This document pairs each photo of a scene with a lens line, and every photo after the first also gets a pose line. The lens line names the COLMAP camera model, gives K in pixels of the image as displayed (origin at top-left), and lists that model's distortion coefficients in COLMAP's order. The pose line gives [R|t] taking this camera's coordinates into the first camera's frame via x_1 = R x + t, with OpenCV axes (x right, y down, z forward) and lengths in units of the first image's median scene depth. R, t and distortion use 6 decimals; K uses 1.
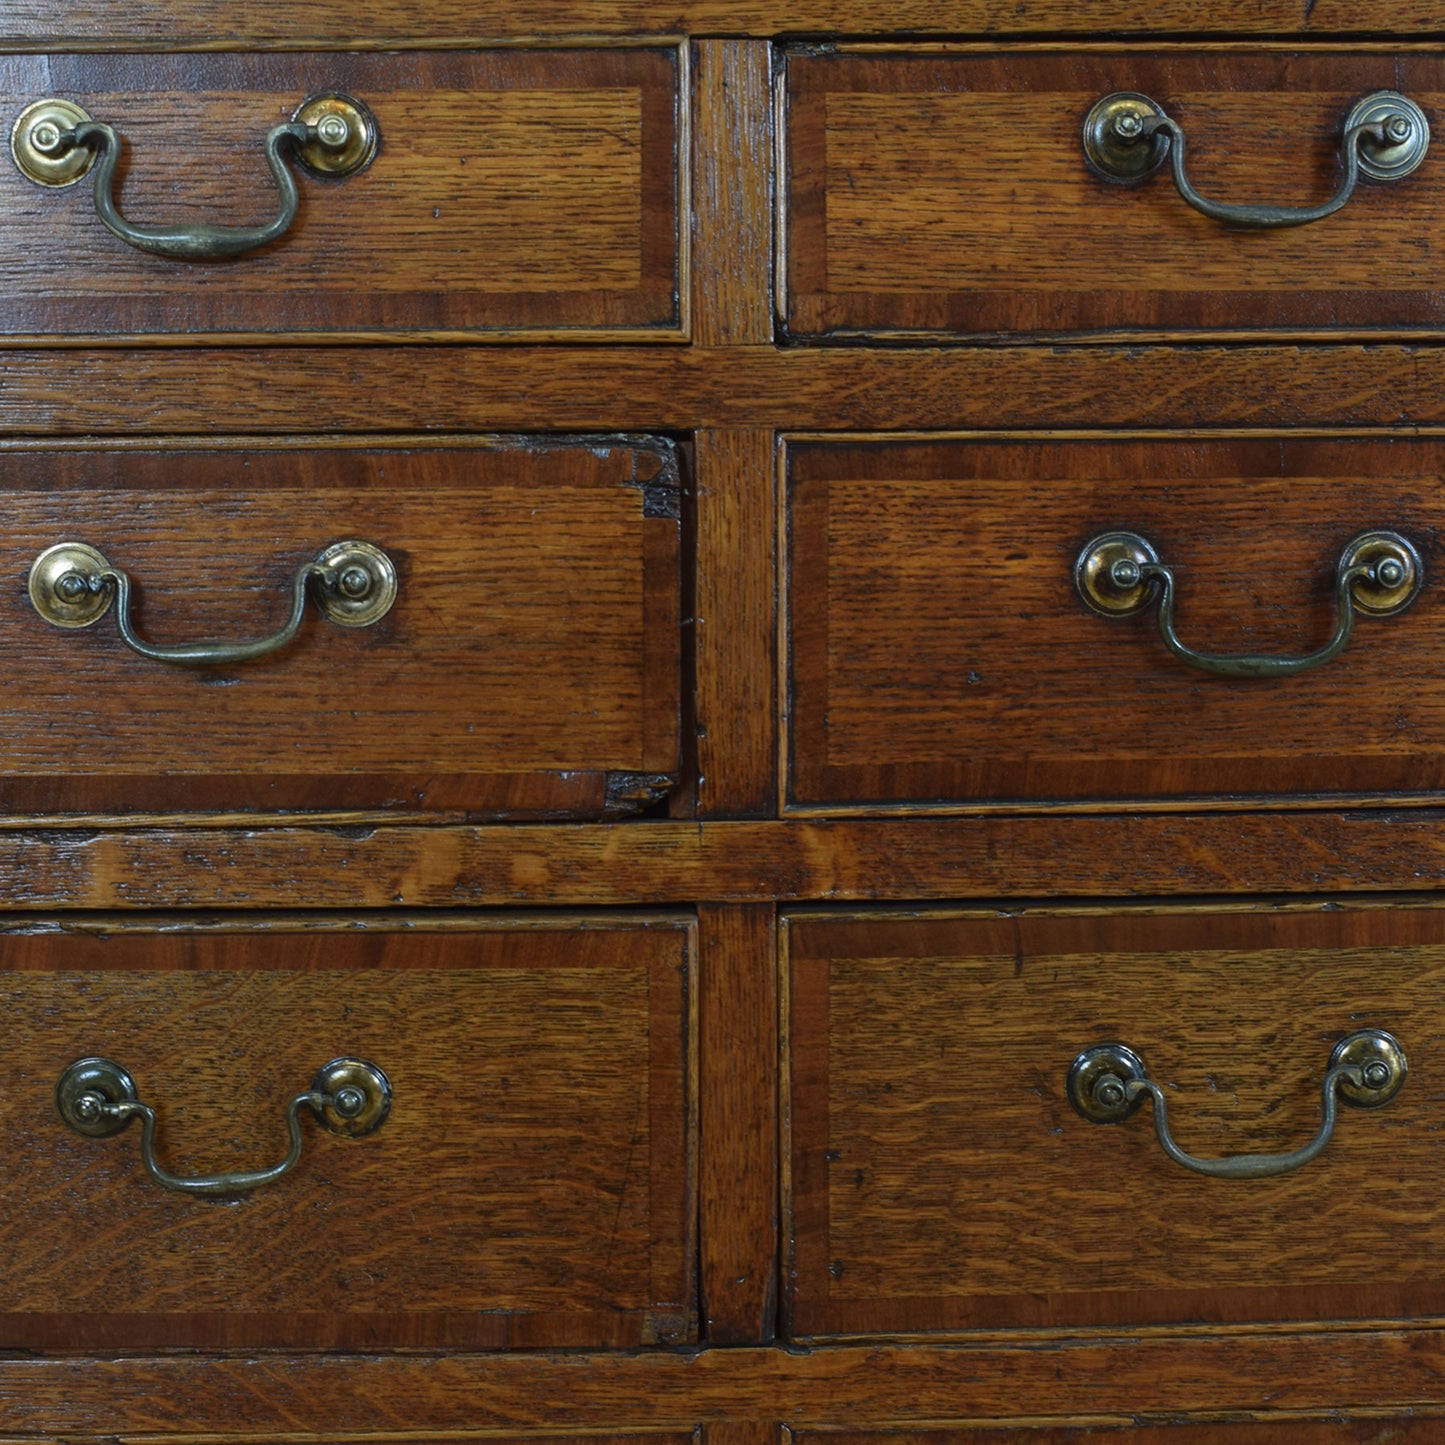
lens RADIAL K [[2762.5, 0, 743.9], [0, 2762.5, 725.7], [0, 0, 1]] dist [-0.042289, -0.140531]
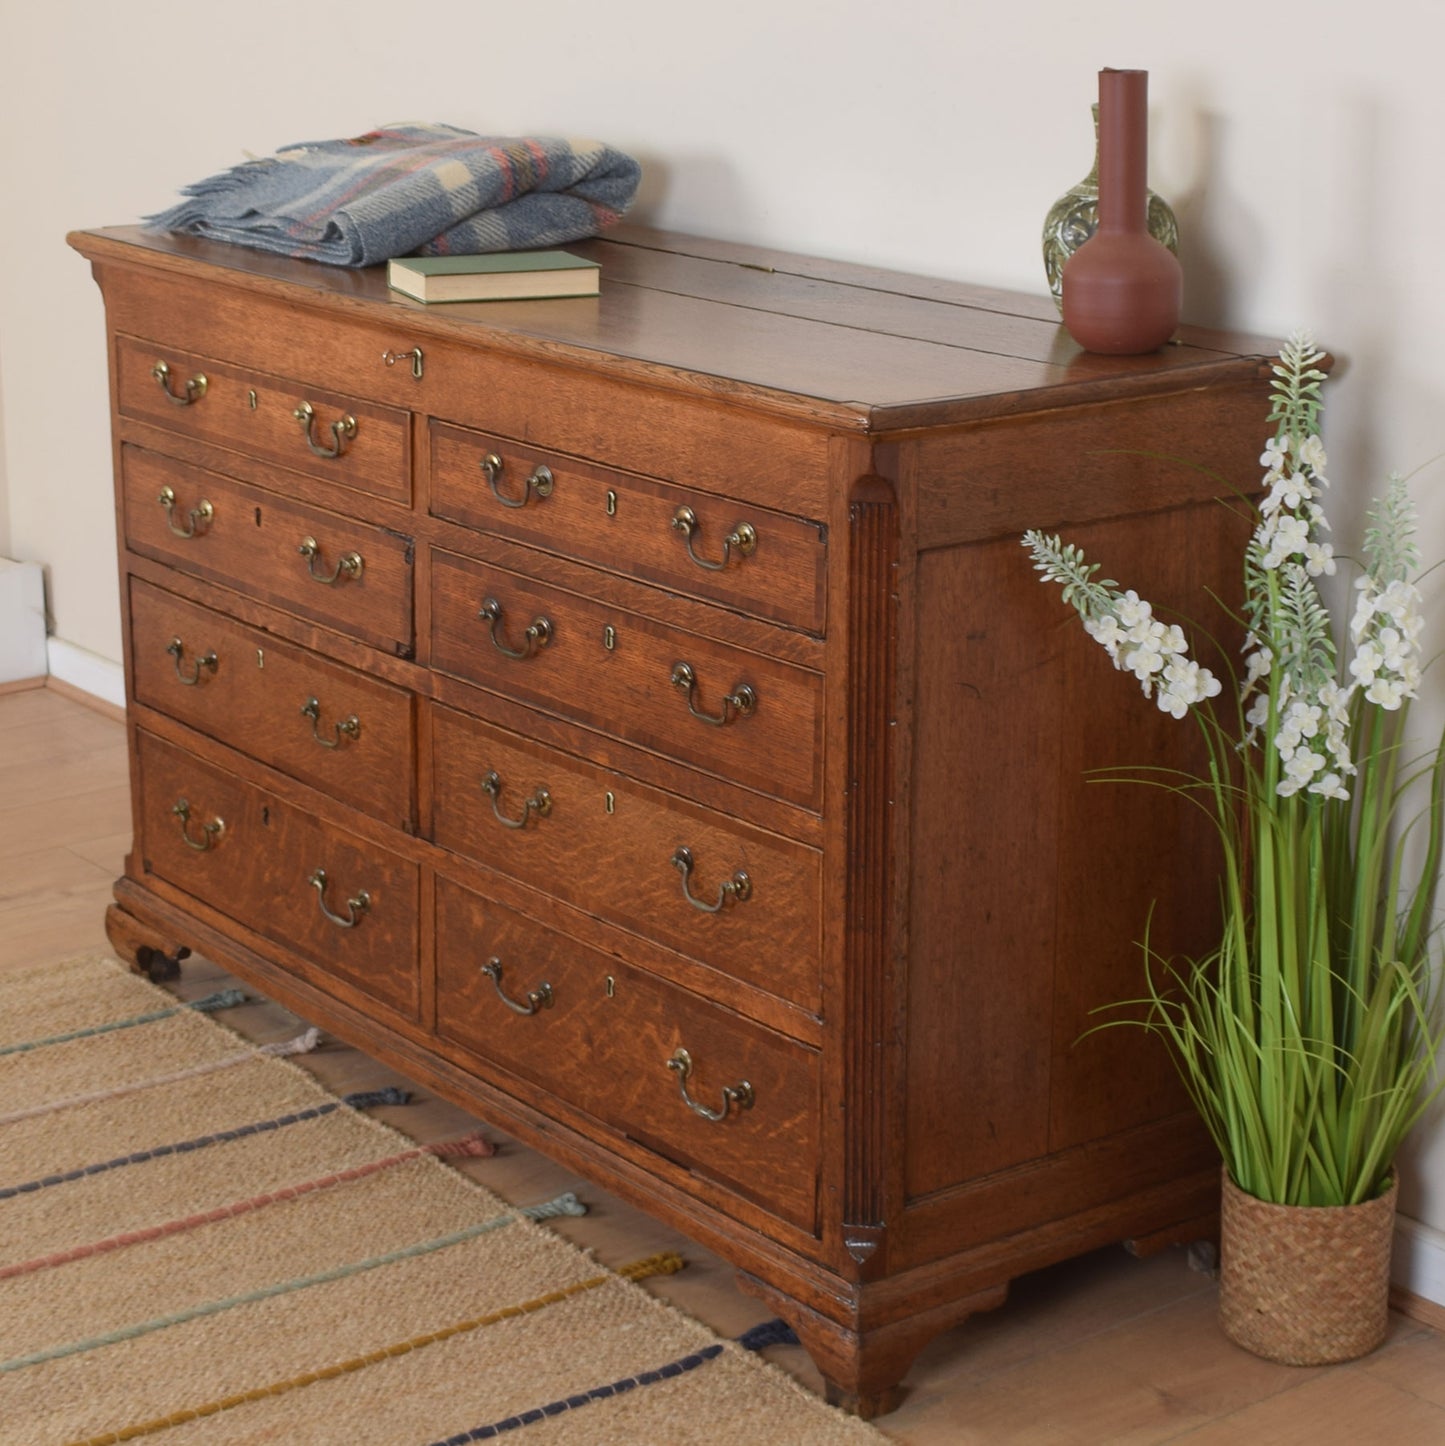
lens RADIAL K [[3271.9, 0, 721.8], [0, 3271.9, 653.4], [0, 0, 1]] dist [-0.043143, 0.118972]
pose [[0.565086, 0.215213, -0.796468, 3.031045], [-0.106539, 0.976330, 0.188225, -0.688690], [0.818124, -0.021508, 0.574639, -0.782496]]
